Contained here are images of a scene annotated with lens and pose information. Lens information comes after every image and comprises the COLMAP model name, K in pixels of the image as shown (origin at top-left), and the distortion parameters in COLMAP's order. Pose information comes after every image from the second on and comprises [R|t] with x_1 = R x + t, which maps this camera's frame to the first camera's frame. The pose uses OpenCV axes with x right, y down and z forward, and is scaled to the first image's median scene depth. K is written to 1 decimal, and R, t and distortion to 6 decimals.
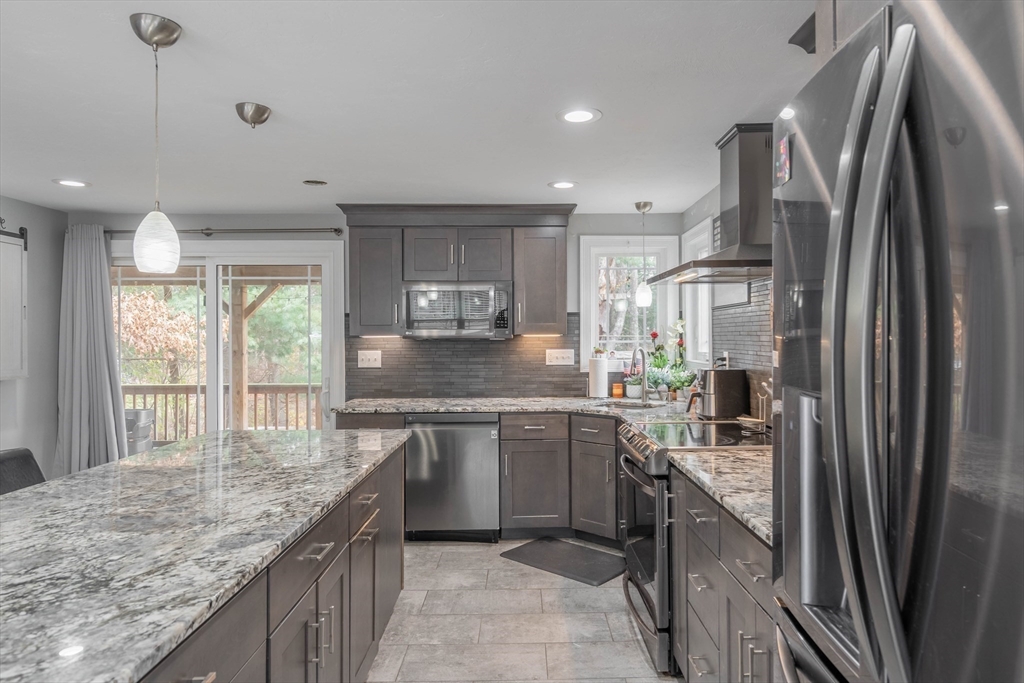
lens RADIAL K [[630.6, 0, 537.5], [0, 630.6, 336.3], [0, 0, 1]] dist [0.007041, 0.000424]
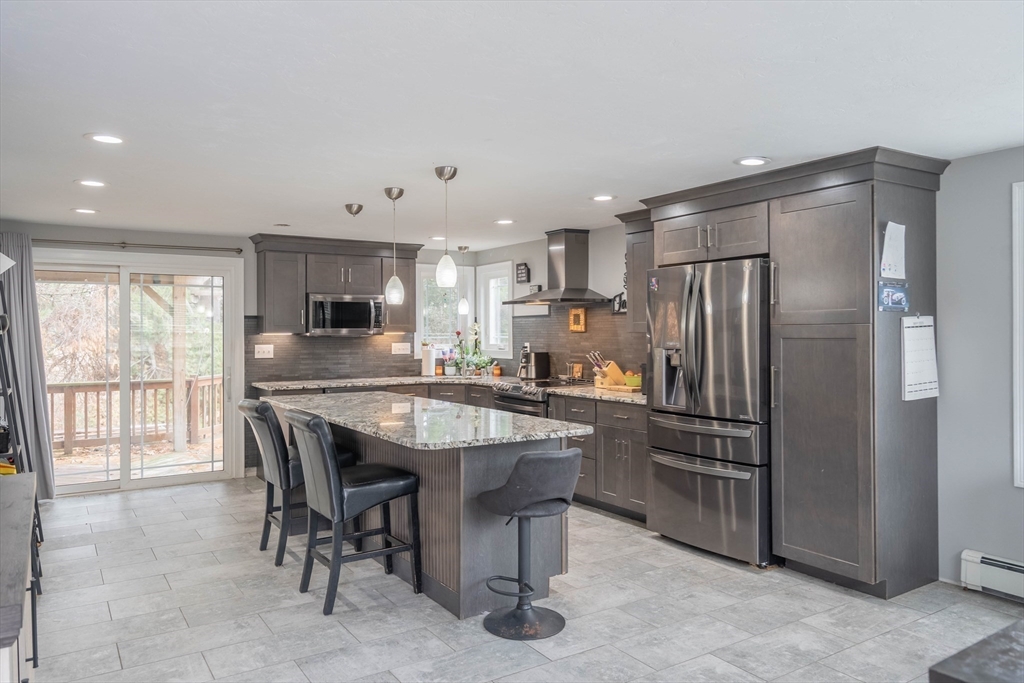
lens RADIAL K [[709.4, 0, 508.3], [0, 709.4, 334.4], [0, 0, 1]] dist [-0.001055, 0.000960]
pose [[0.855854, -0.000611, 0.517217, -0.600441], [0.000148, 1.000000, 0.000937, -0.000172], [-0.517217, -0.000725, 0.855854, -0.503634]]
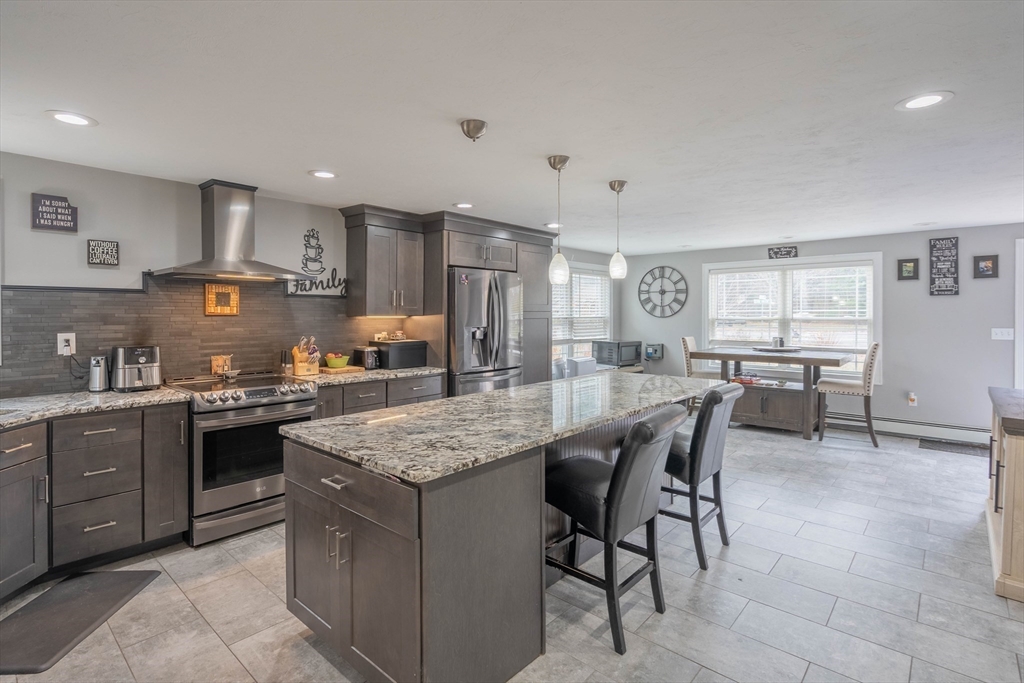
lens RADIAL K [[500.1, 0, 507.7], [0, 500.1, 316.1], [0, 0, 1]] dist [-0.000427, -0.000049]
pose [[-0.721033, 0.005272, 0.692880, -0.621238], [0.006769, 0.999977, -0.000565, 0.001284], [-0.692867, 0.004283, -0.721052, 0.882029]]
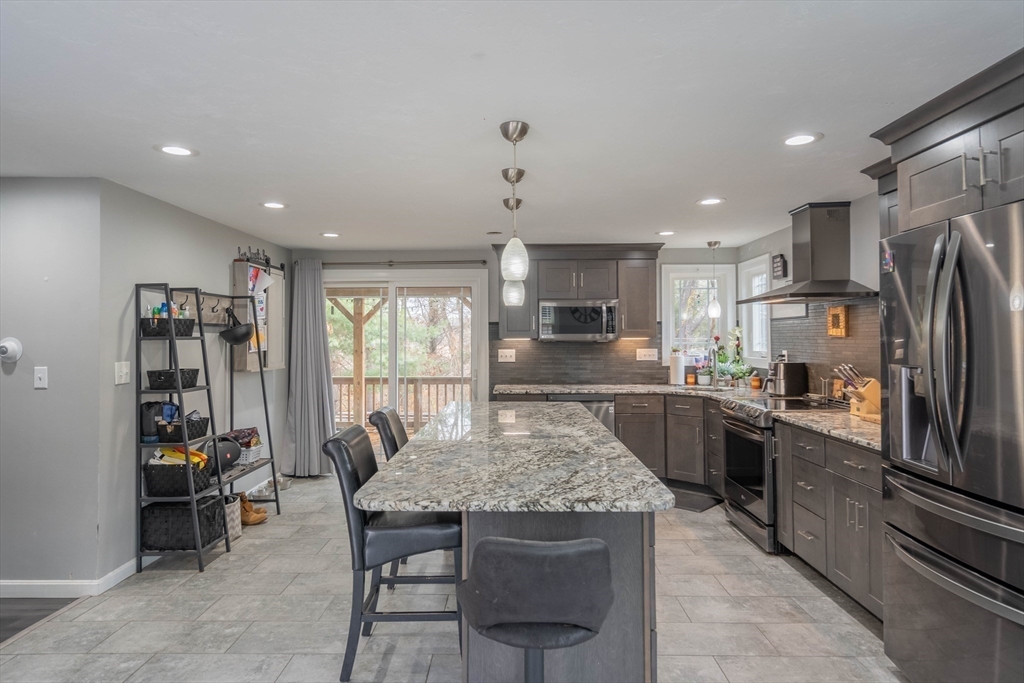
lens RADIAL K [[590.9, 0, 508.7], [0, 590.9, 325.6], [0, 0, 1]] dist [0.003606, -0.000288]
pose [[0.999222, 0.000108, -0.039426, -0.216292], [-0.000908, 0.999794, -0.020281, -0.003064], [0.039416, 0.020301, 0.999017, -0.282081]]
